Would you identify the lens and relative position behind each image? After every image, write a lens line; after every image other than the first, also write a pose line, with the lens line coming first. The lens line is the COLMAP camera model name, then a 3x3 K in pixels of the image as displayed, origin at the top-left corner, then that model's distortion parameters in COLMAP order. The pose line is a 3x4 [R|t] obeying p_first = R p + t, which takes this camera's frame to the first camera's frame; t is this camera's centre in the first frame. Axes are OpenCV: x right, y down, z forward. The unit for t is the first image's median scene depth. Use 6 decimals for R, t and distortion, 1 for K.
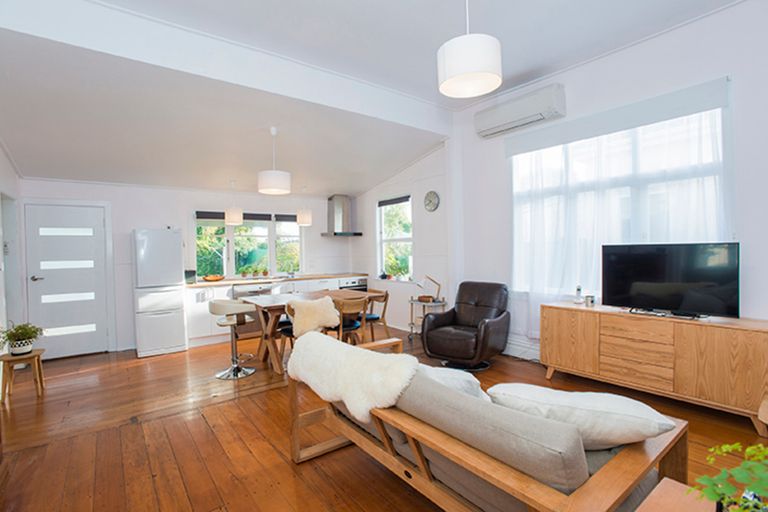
lens RADIAL K [[391.3, 0, 383.2], [0, 391.3, 261.8], [0, 0, 1]] dist [0.002235, 0.000215]
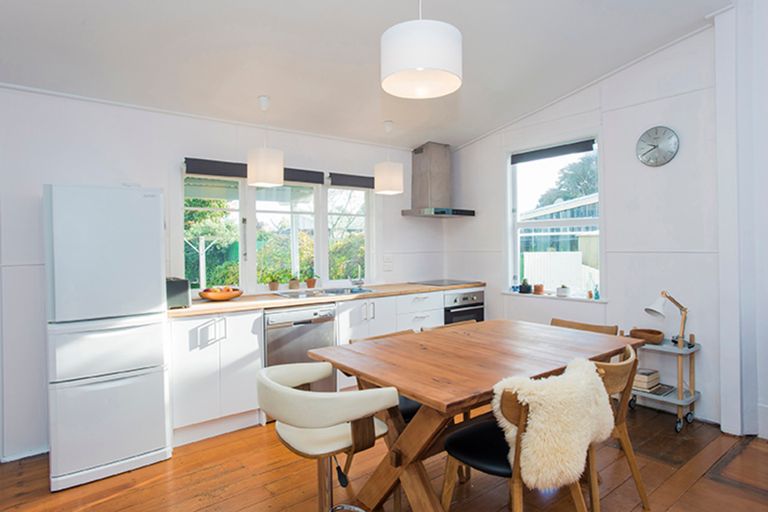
lens RADIAL K [[438.1, 0, 385.5], [0, 438.1, 248.4], [0, 0, 1]] dist [0.013046, 0.000839]
pose [[0.997853, 0.007920, 0.065019, -0.255011], [-0.006504, 0.999738, -0.021959, -0.004874], [-0.065176, 0.021489, 0.997642, 0.421830]]
